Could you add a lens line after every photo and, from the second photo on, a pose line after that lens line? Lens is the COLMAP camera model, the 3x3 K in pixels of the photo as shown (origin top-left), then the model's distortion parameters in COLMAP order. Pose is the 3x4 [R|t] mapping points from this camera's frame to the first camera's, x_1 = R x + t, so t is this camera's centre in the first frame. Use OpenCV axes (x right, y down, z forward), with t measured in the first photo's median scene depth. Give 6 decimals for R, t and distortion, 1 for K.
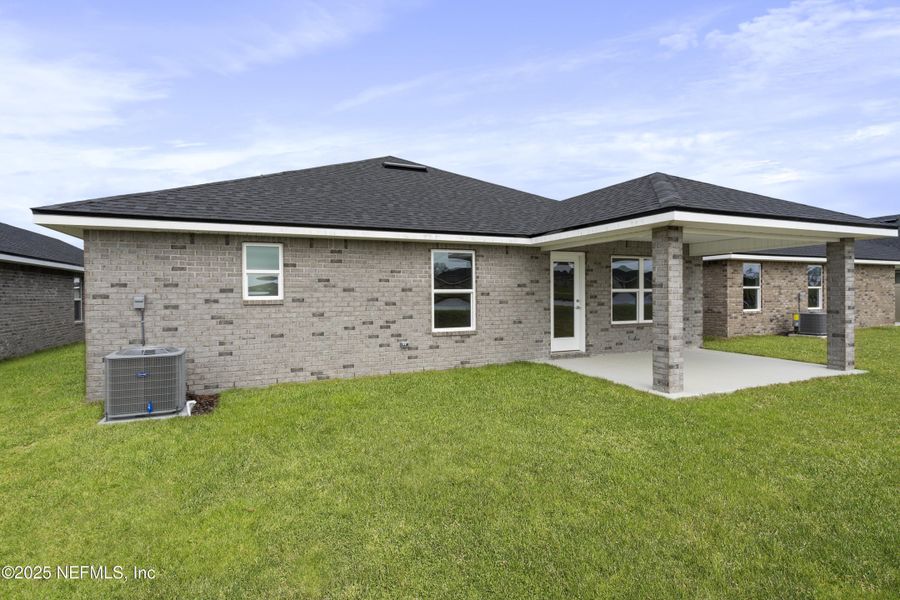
lens RADIAL K [[400.1, 0, 399.5], [0, 400.1, 298.7], [0, 0, 1]] dist [-0.000446, -0.000028]
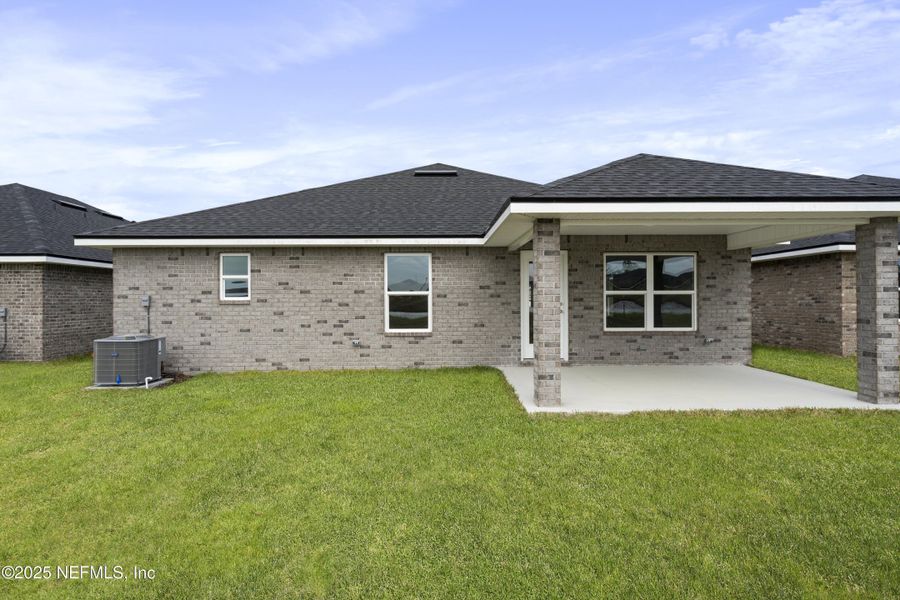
lens RADIAL K [[399.7, 0, 450.0], [0, 399.7, 300.0], [0, 0, 1]] dist [-0.000660, 0.000174]
pose [[0.943196, 0.004504, -0.332206, 0.620788], [-0.007450, 0.999943, -0.007595, 0.006077], [0.332153, 0.009639, 0.943176, 0.074230]]
